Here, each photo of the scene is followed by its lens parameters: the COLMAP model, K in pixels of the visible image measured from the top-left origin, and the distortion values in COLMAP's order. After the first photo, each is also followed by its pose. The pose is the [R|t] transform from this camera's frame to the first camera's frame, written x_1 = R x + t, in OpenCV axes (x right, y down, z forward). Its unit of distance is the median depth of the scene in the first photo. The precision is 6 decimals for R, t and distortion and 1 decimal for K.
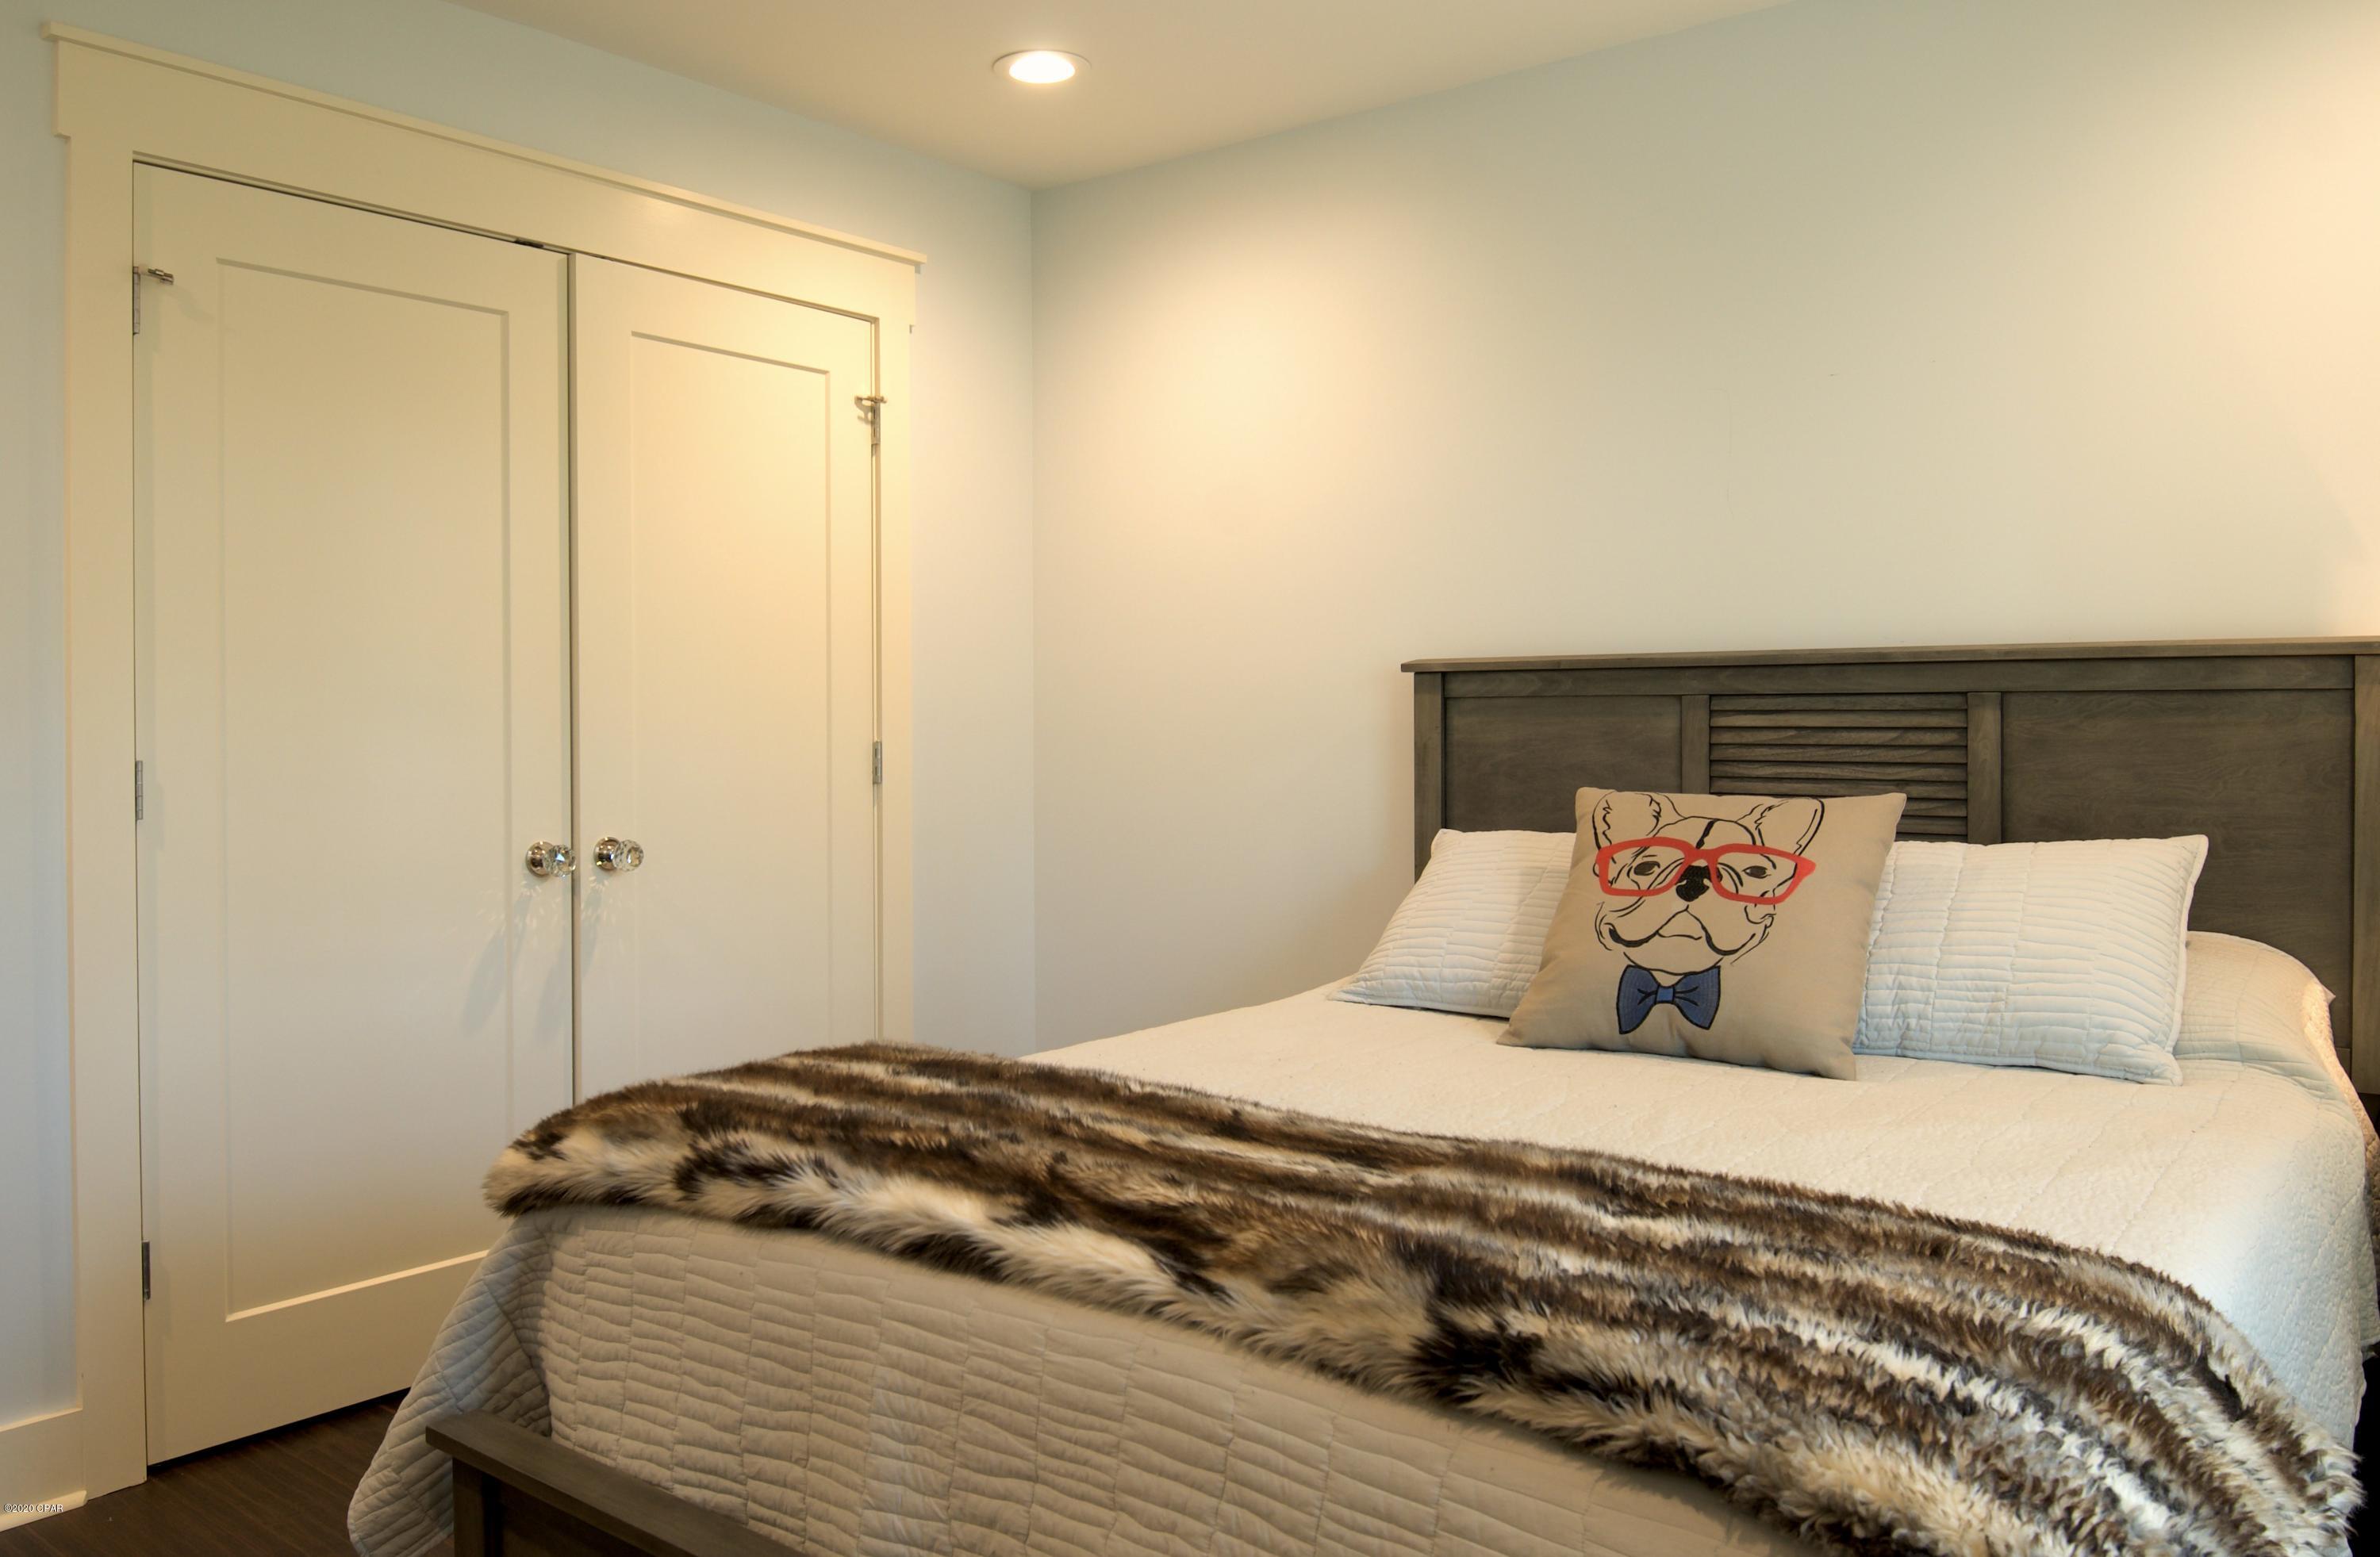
lens RADIAL K [[1830.6, 0, 1187.7], [0, 1830.6, 767.1], [0, 0, 1]] dist [-0.008933, -0.001314]
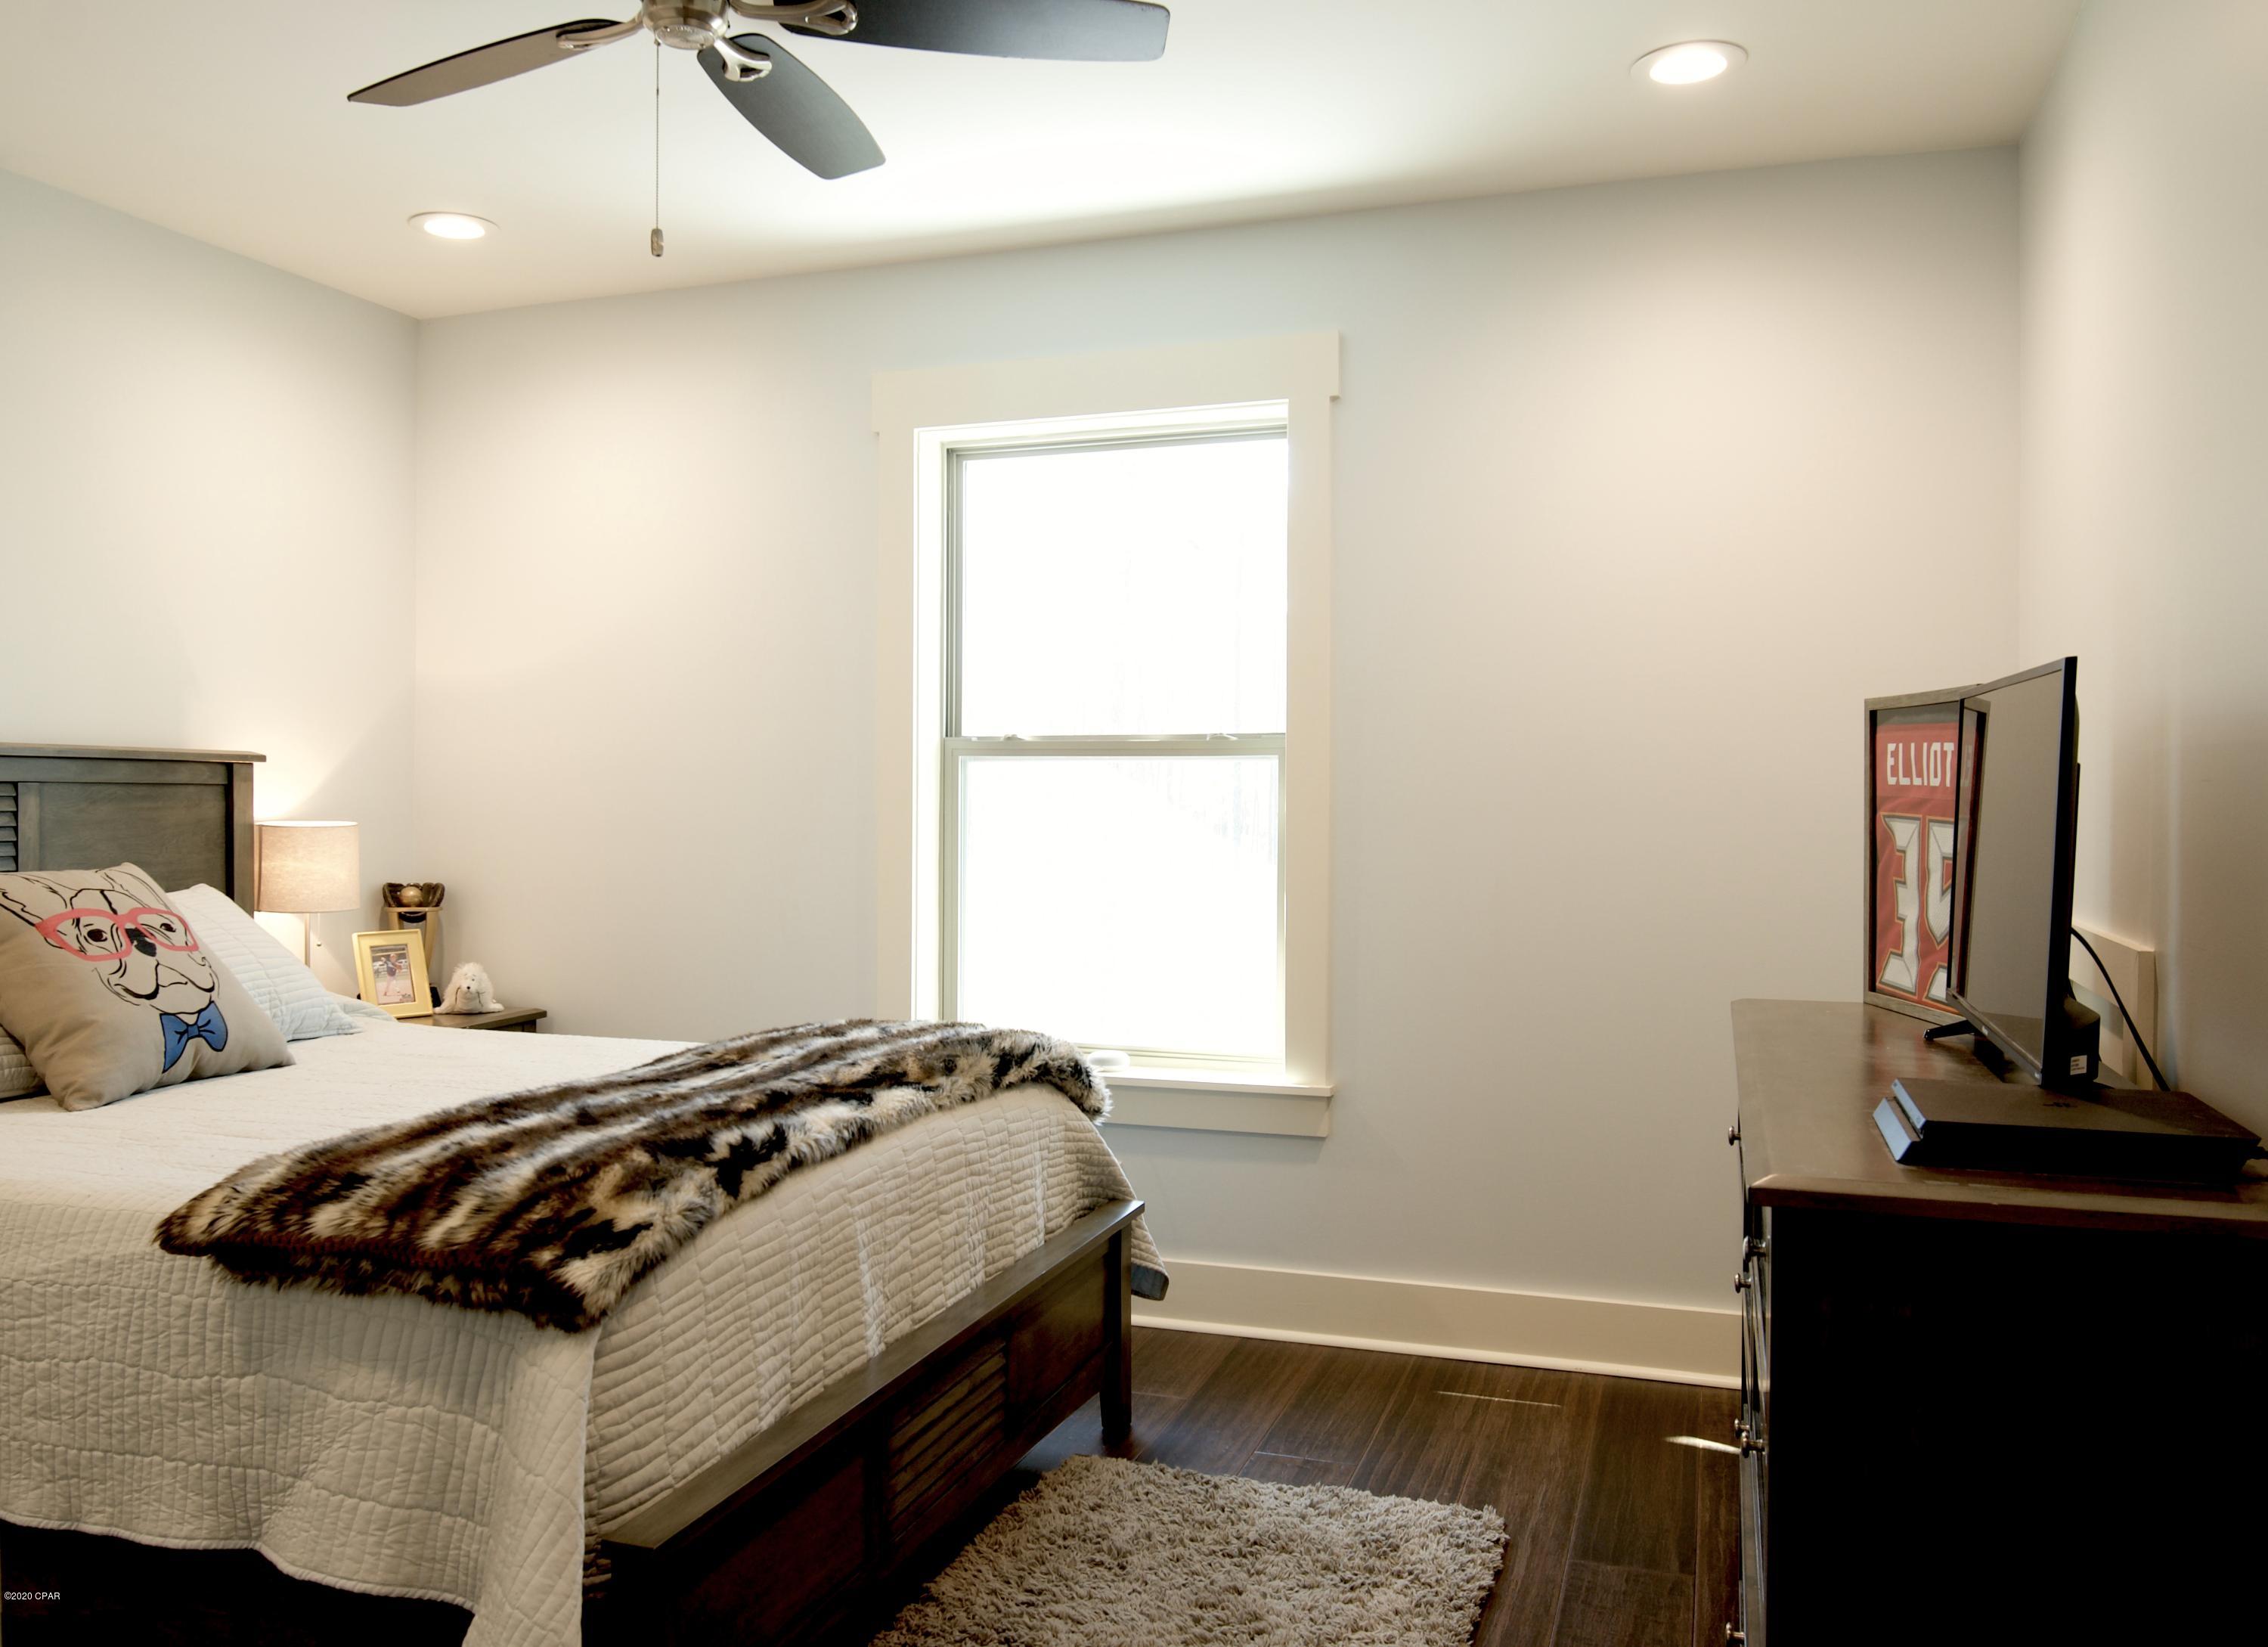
lens RADIAL K [[1662.1, 0, 1132.8], [0, 1662.1, 823.6], [0, 0, 1]] dist [0.001503, 0.000586]
pose [[-0.347694, -0.008931, 0.937565, -0.949869], [0.026739, 0.999453, 0.019437, -0.016797], [-0.937227, 0.031827, -0.347265, 0.767863]]
